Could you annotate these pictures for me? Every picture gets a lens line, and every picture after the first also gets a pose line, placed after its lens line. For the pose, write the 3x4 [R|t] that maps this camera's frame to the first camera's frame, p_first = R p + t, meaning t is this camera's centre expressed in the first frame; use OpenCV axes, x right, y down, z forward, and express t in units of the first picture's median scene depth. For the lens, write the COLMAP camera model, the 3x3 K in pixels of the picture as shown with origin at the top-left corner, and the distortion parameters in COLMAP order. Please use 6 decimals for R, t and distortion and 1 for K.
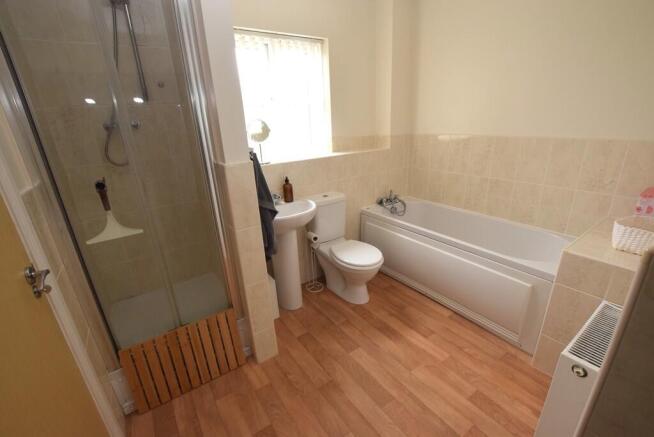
lens RADIAL K [[289.3, 0, 326.6], [0, 289.3, 222.2], [0, 0, 1]] dist [-0.040833, 0.008275]
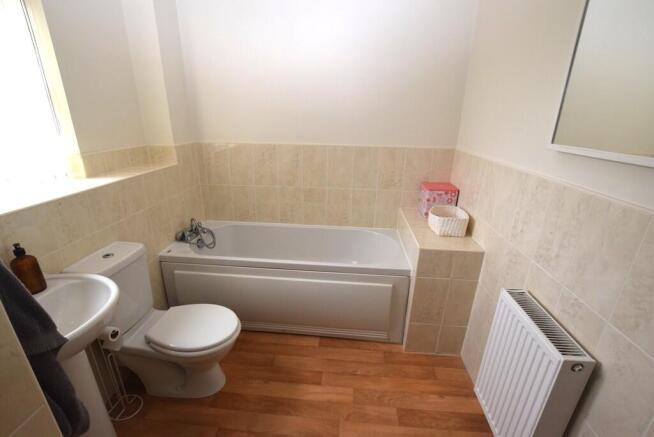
lens RADIAL K [[289.3, 0, 326.6], [0, 289.3, 222.2], [0, 0, 1]] dist [-0.040833, 0.008275]
pose [[0.632526, -0.213943, 0.744406, -0.141479], [0.221416, 0.970933, 0.090909, -0.115506], [-0.742217, 0.107321, 0.661510, 0.308580]]
